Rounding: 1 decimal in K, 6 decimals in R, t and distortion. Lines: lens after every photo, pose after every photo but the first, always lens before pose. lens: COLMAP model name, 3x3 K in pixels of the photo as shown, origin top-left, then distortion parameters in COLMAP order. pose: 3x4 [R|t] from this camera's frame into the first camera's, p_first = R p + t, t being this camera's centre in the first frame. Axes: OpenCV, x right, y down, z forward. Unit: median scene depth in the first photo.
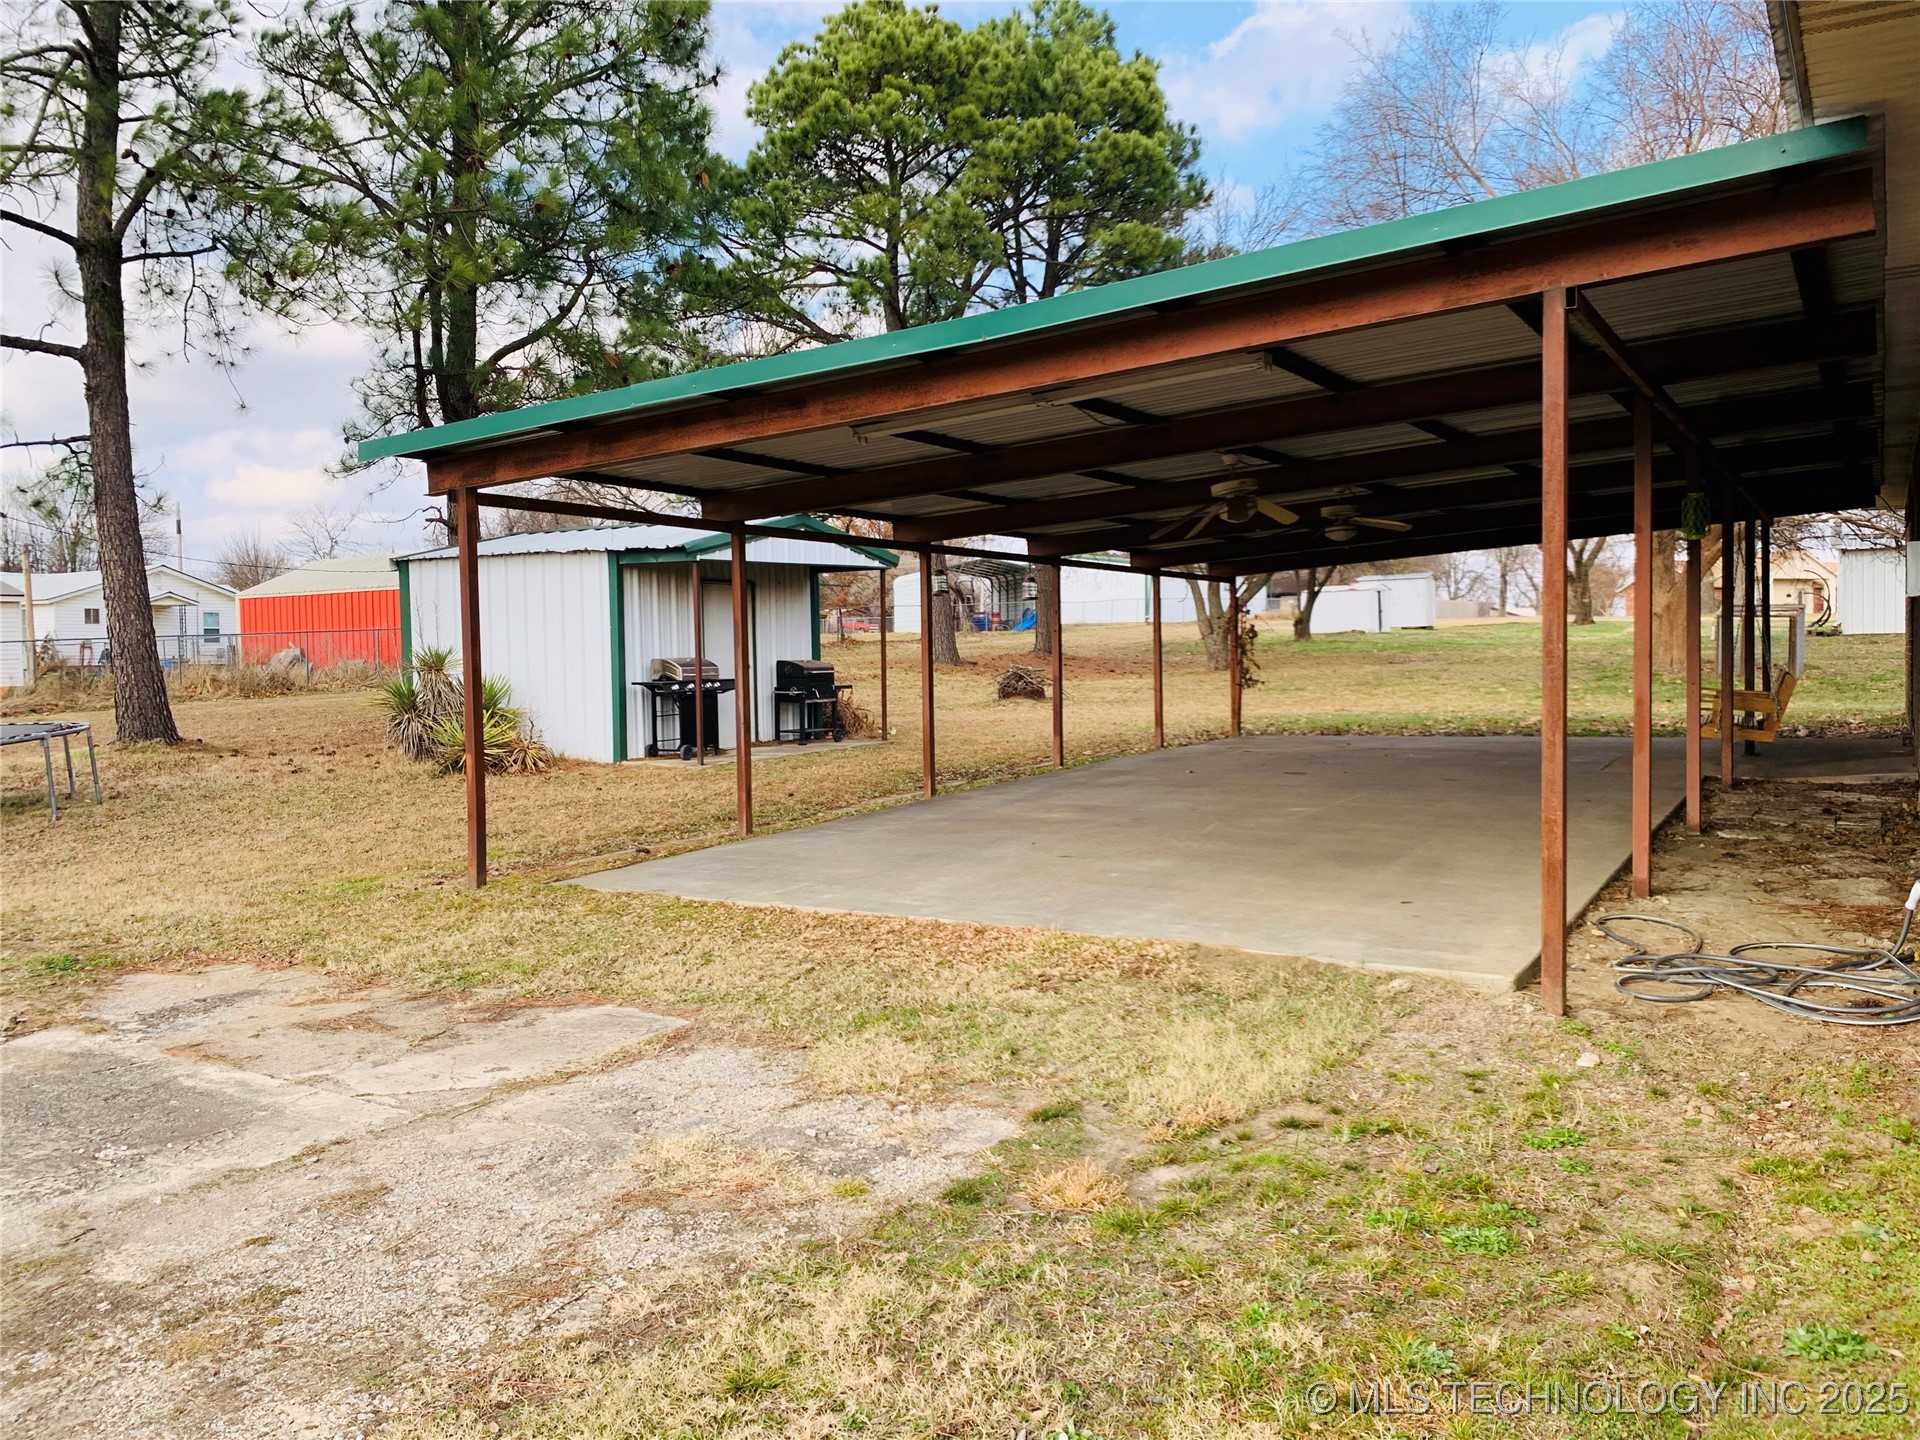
lens RADIAL K [[1491.3, 0, 966.0], [0, 1491.3, 713.0], [0, 0, 1]] dist [0.008653, -0.001206]
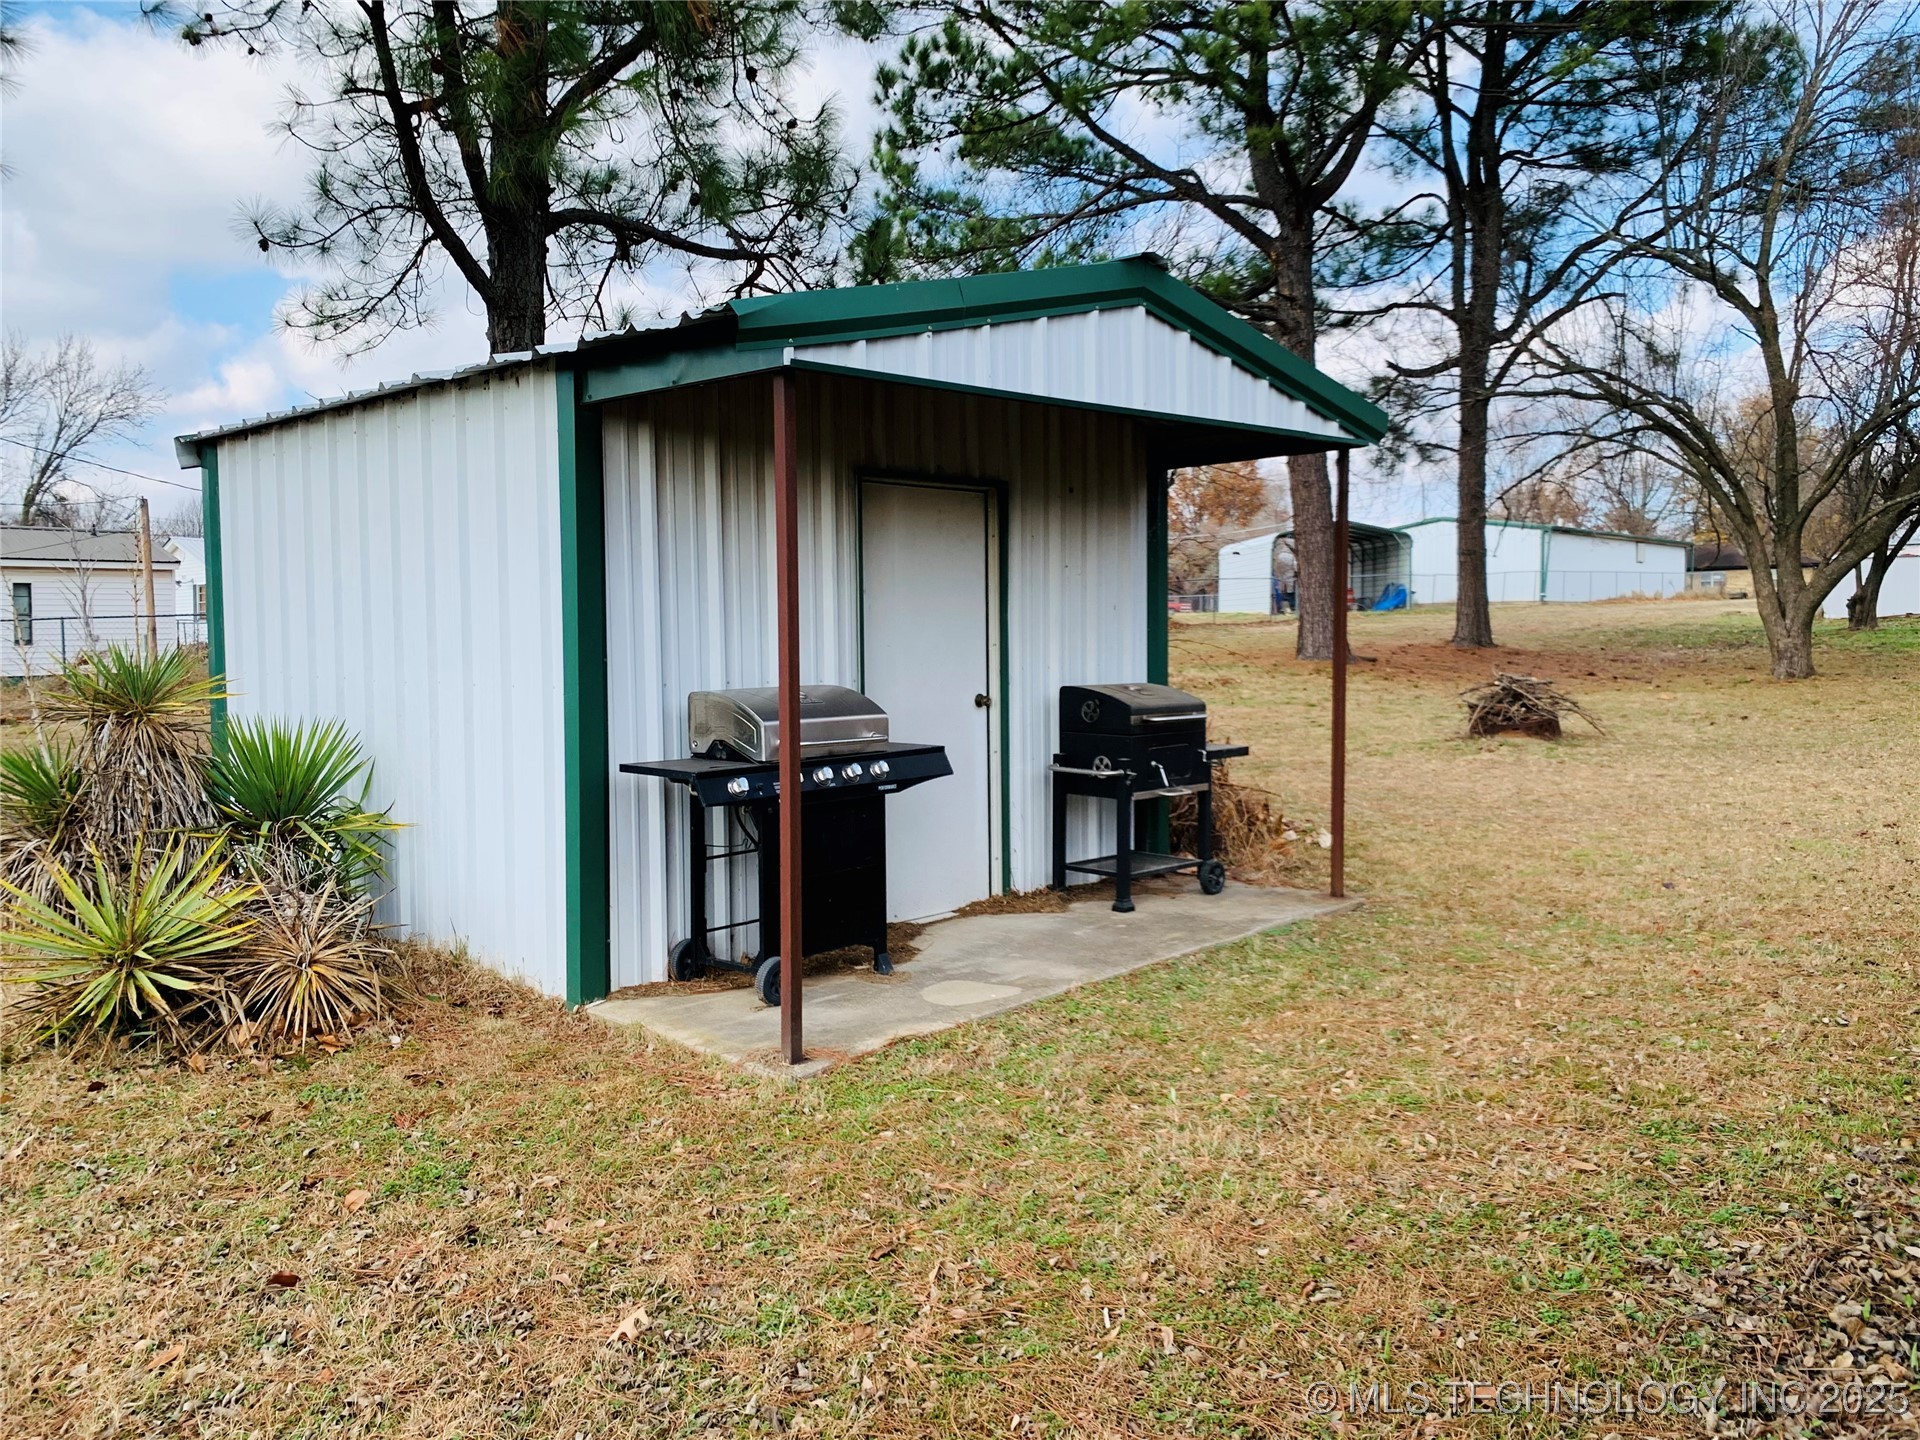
lens RADIAL K [[1491.3, 0, 966.0], [0, 1491.3, 713.0], [0, 0, 1]] dist [0.008653, -0.001206]
pose [[0.978996, 0.017765, -0.203104, -0.071306], [-0.014776, 0.999759, 0.016225, -0.034376], [0.203343, -0.012883, 0.979023, 0.610843]]
